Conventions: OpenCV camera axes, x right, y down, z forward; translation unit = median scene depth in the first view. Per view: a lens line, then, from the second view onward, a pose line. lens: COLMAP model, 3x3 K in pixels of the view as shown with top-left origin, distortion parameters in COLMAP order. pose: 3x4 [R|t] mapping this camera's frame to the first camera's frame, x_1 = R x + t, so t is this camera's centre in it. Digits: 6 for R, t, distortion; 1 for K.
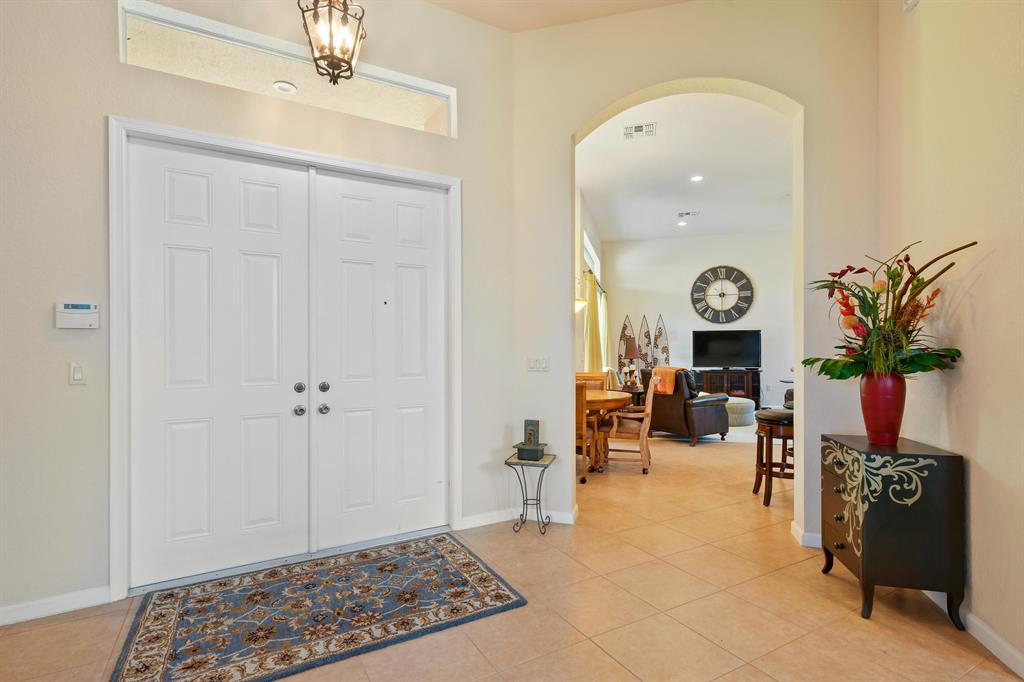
lens RADIAL K [[472.9, 0, 512.0], [0, 472.9, 341.0], [0, 0, 1]] dist [-0.000269, -0.000053]
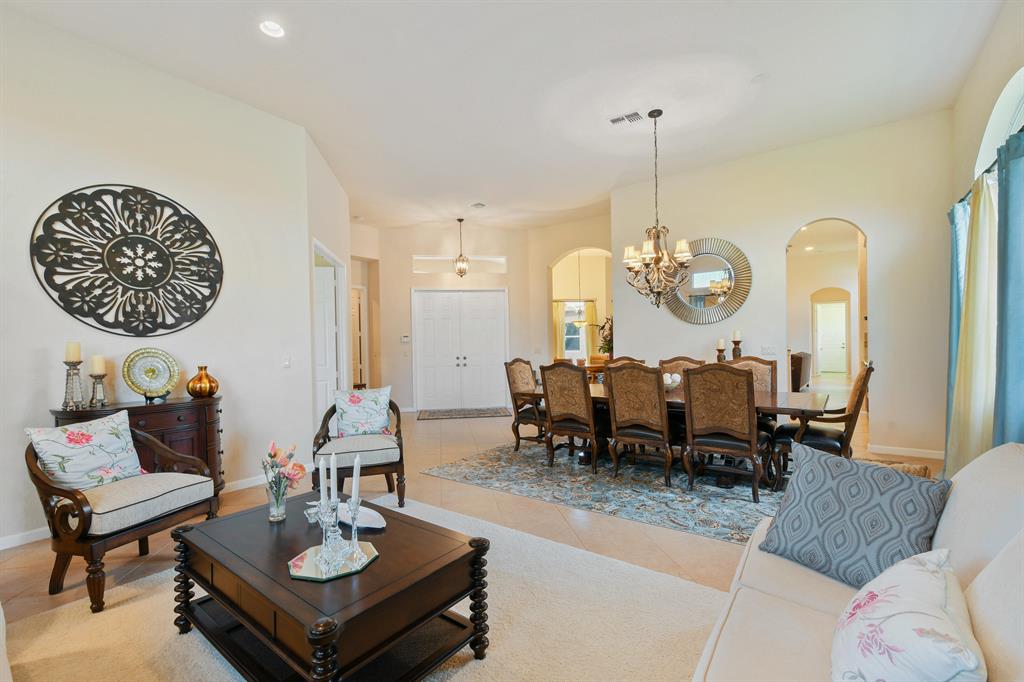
lens RADIAL K [[442.2, 0, 512.0], [0, 442.2, 341.0], [0, 0, 1]] dist [0.000031, -0.000002]
pose [[0.927231, -0.016701, -0.374117, 1.062938], [0.018121, 0.999836, 0.000276, -0.015070], [0.374051, -0.007036, 0.927381, -1.730232]]
